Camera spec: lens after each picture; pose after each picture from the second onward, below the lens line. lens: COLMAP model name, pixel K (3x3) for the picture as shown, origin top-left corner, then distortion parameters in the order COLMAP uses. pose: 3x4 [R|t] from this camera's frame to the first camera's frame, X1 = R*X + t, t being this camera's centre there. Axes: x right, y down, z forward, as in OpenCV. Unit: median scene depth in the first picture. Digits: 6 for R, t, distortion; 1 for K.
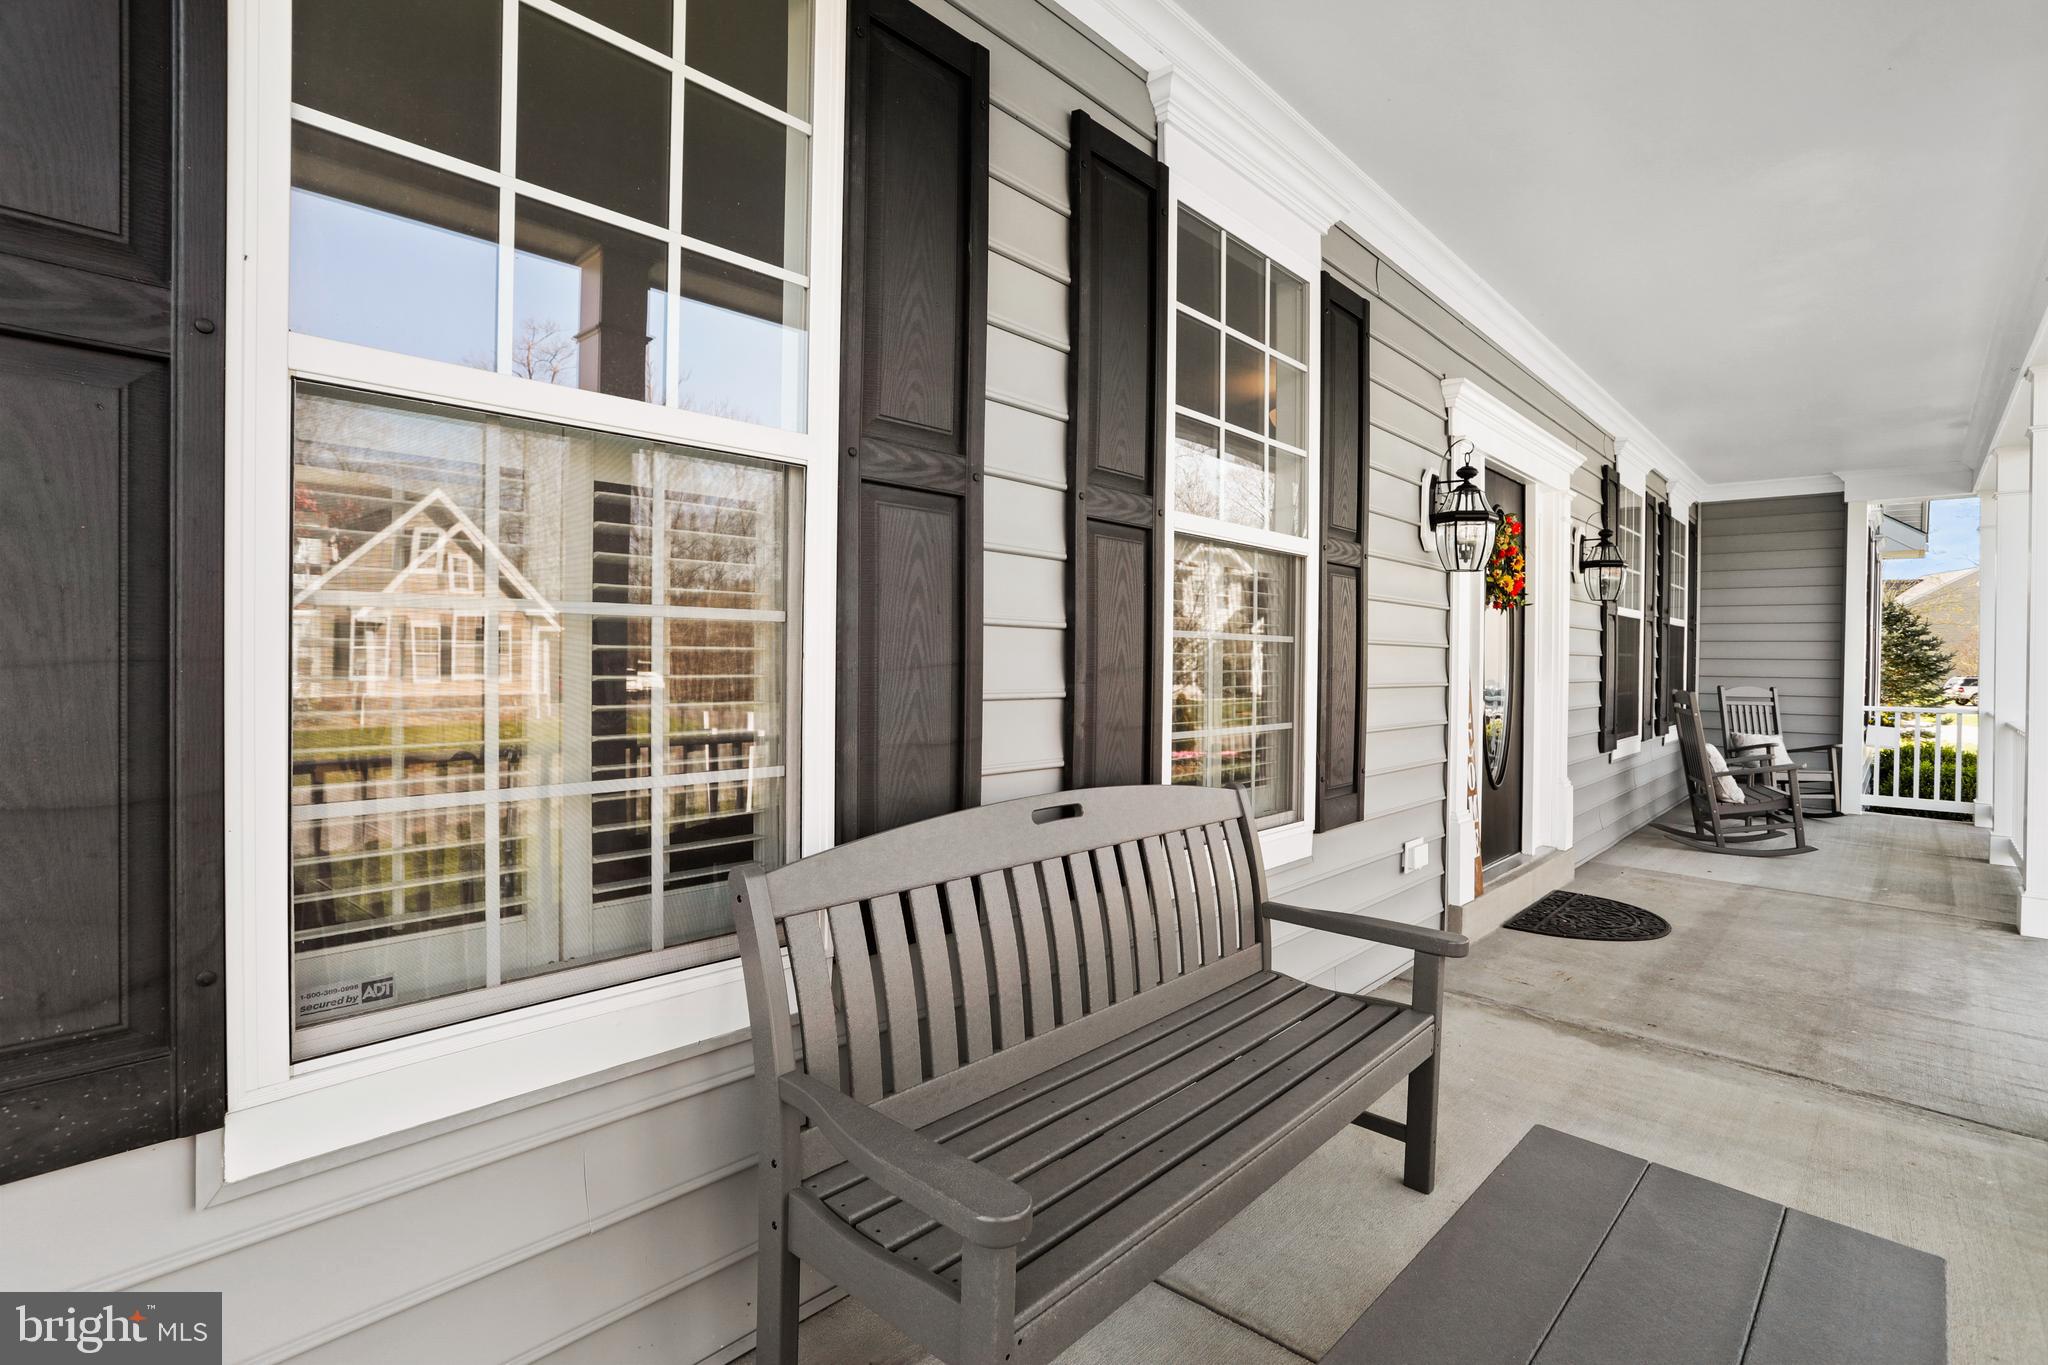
lens RADIAL K [[967.1, 0, 1012.1], [0, 967.1, 670.8], [0, 0, 1]] dist [0.000329, 0.000045]
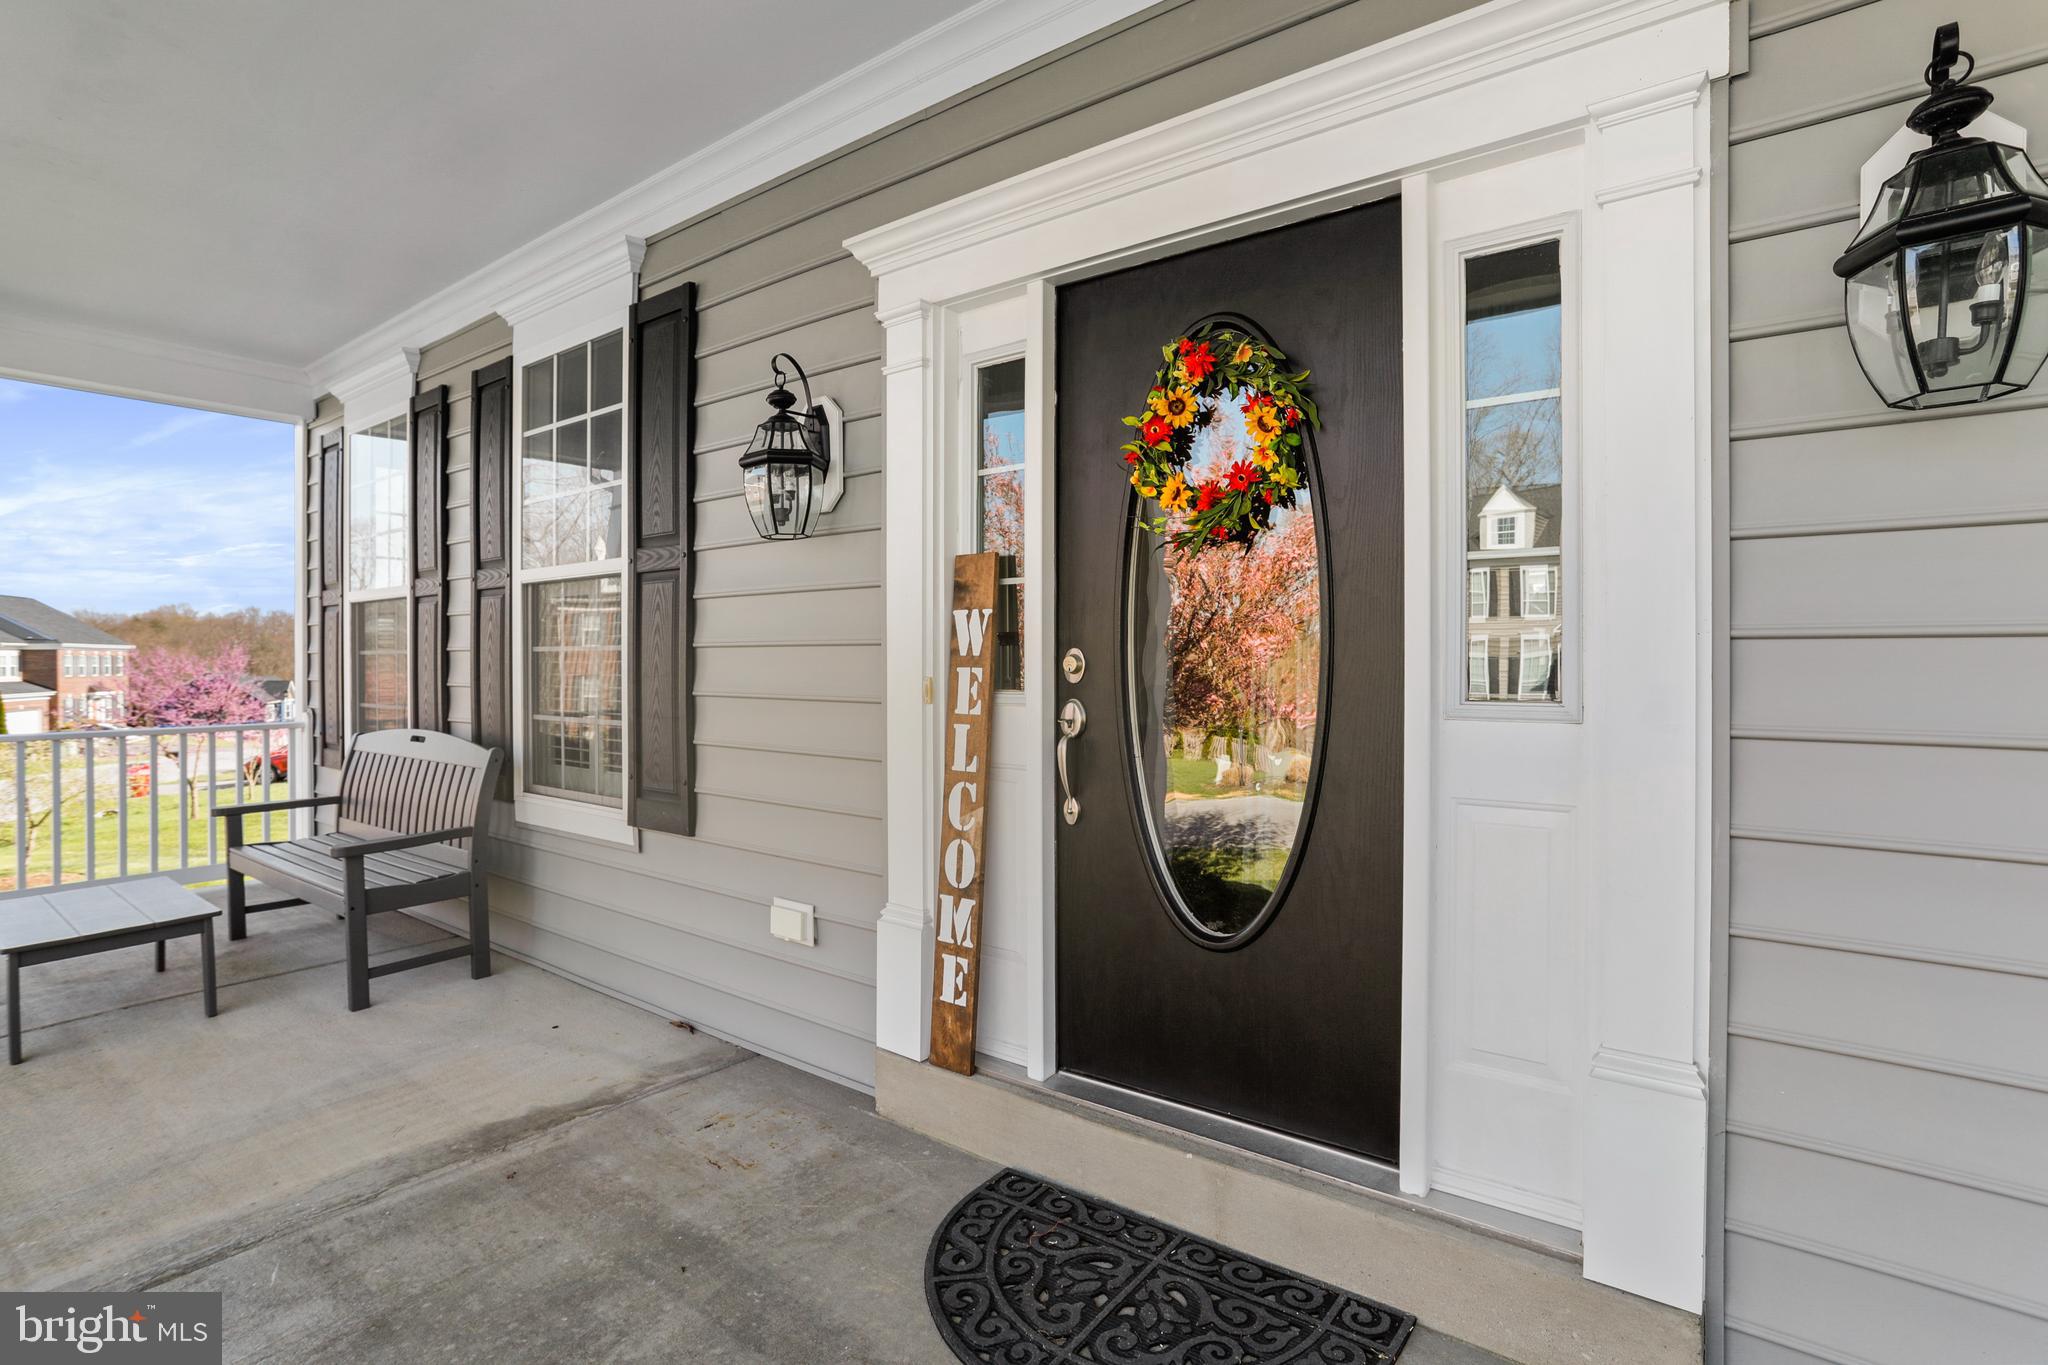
lens RADIAL K [[967.1, 0, 1010.7], [0, 967.1, 678.4], [0, 0, 1]] dist [0.000329, 0.000045]
pose [[0.088400, 0.010046, -0.996034, 1.442966], [-0.004812, 0.999942, 0.009658, -0.013875], [0.996073, 0.003939, 0.088443, 1.333659]]
